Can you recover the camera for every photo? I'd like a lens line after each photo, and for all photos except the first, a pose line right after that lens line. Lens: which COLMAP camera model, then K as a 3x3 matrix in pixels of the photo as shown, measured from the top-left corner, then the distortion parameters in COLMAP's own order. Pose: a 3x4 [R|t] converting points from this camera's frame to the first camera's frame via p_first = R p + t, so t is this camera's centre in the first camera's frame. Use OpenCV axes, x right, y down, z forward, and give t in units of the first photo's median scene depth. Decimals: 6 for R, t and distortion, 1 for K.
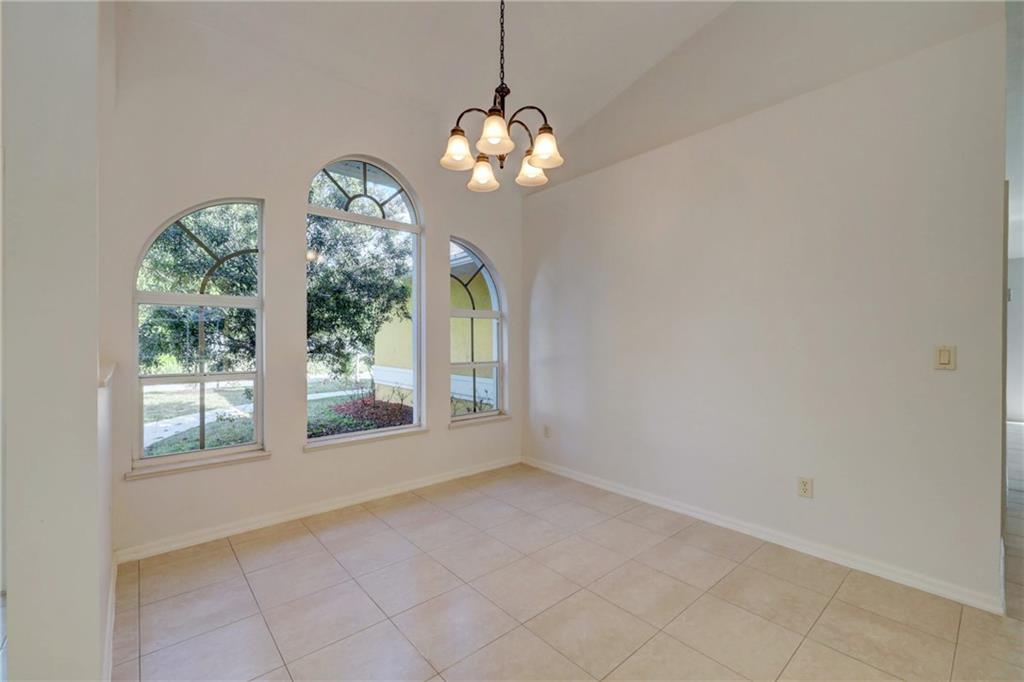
lens RADIAL K [[433.0, 0, 515.6], [0, 433.0, 340.0], [0, 0, 1]] dist [-0.001445, -0.000188]
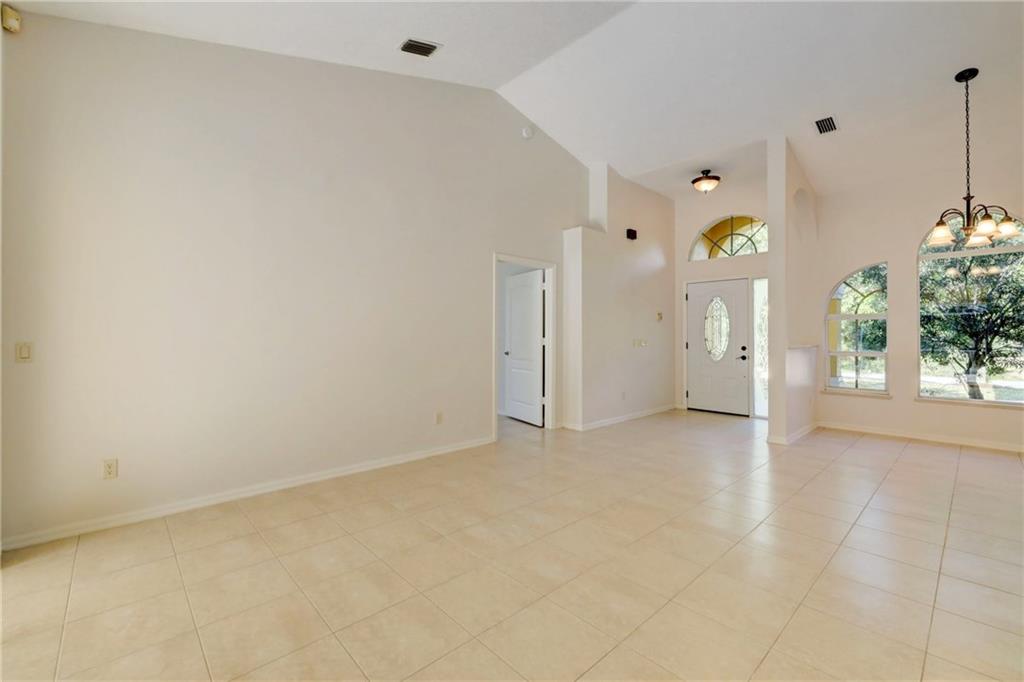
lens RADIAL K [[433.0, 0, 504.0], [0, 433.0, 332.7], [0, 0, 1]] dist [-0.001445, -0.000188]
pose [[0.023086, -0.007077, -0.999708, 0.847777], [-0.001575, 0.999973, -0.007115, 0.002507], [0.999732, 0.001738, 0.023075, -0.482704]]
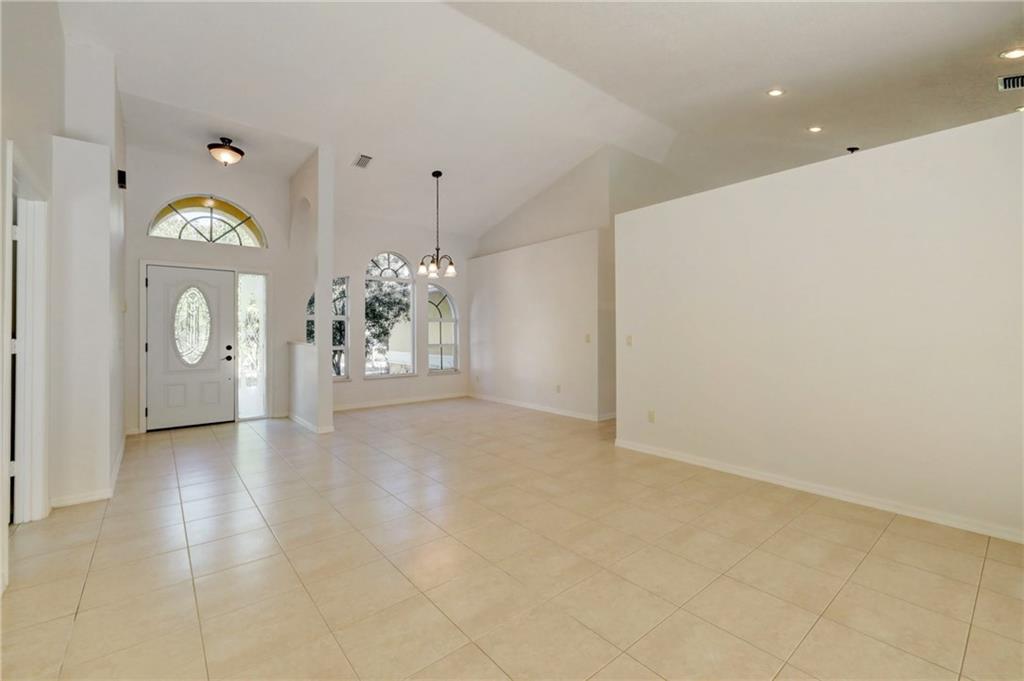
lens RADIAL K [[433.0, 0, 508.1], [0, 433.0, 330.6], [0, 0, 1]] dist [-0.001445, -0.000188]
pose [[0.999464, -0.003692, -0.032543, 0.269037], [0.003487, 0.999974, -0.006364, 0.002854], [0.032565, 0.006247, 0.999450, -0.959515]]
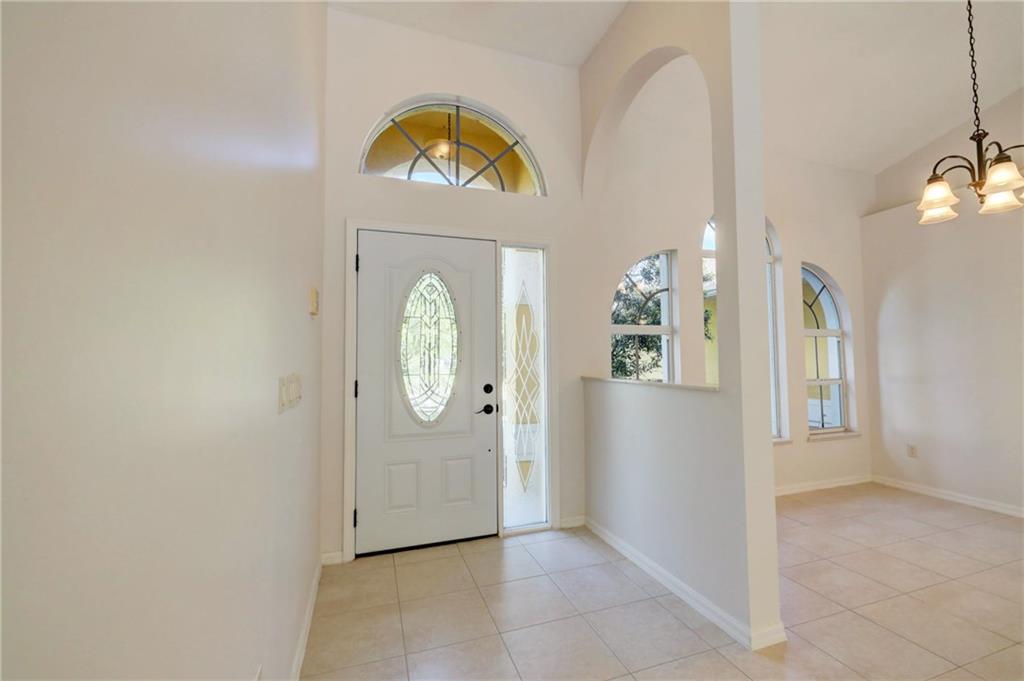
lens RADIAL K [[433.0, 0, 516.8], [0, 433.0, 339.3], [0, 0, 1]] dist [-0.001445, -0.000188]
pose [[0.924143, -0.028209, -0.381003, -0.358880], [0.009694, 0.998681, -0.050429, 0.000617], [0.381923, 0.042910, 0.923198, -0.237734]]
